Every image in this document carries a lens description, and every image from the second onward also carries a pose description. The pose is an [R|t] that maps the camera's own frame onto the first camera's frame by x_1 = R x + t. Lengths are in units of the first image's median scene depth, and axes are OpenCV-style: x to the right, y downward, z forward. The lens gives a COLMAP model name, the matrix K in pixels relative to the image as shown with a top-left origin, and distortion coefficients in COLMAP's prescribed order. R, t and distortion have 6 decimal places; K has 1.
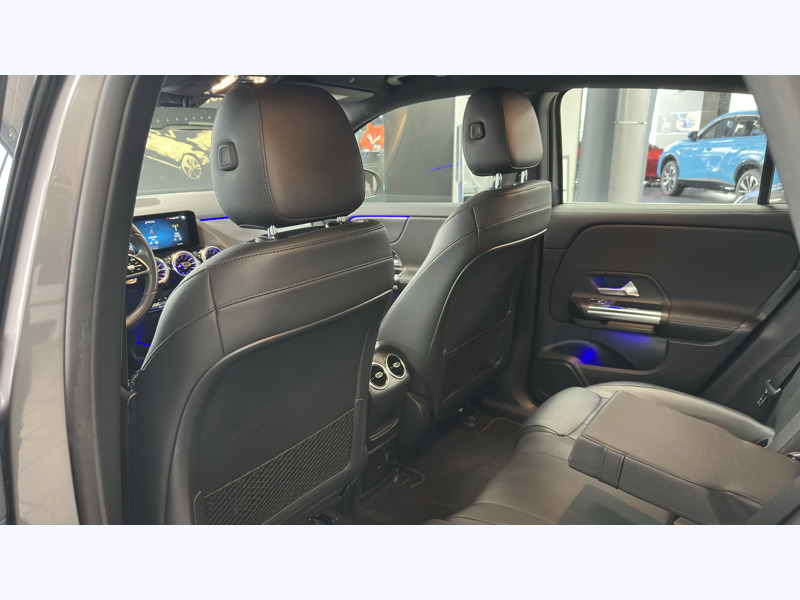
lens RADIAL K [[529.8, 0, 400.0], [0, 529.8, 300.0], [0, 0, 1]] dist [0.000985, -0.044784]
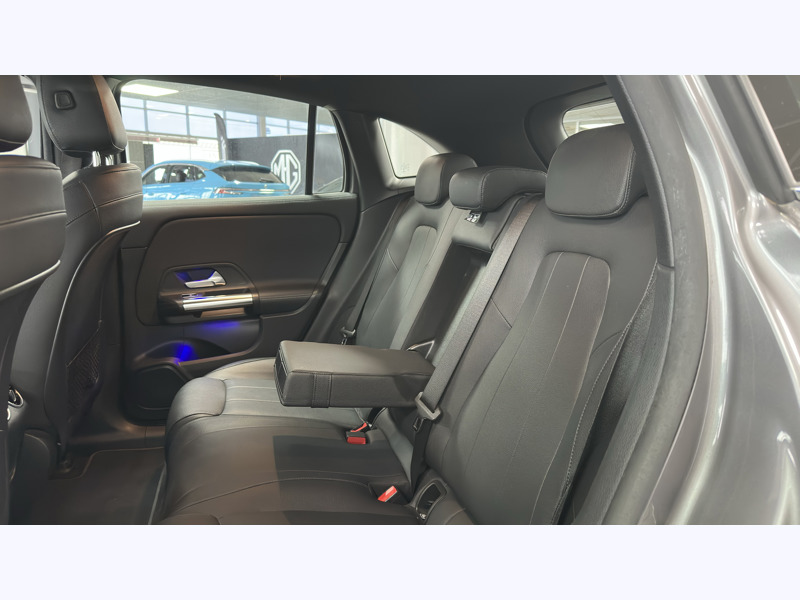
lens RADIAL K [[529.8, 0, 400.0], [0, 529.8, 300.0], [0, 0, 1]] dist [0.000985, -0.044784]
pose [[0.599052, -0.139454, 0.788473, -0.192514], [0.195912, 0.980315, 0.024539, 0.068903], [-0.776373, 0.139771, 0.614580, 0.073223]]
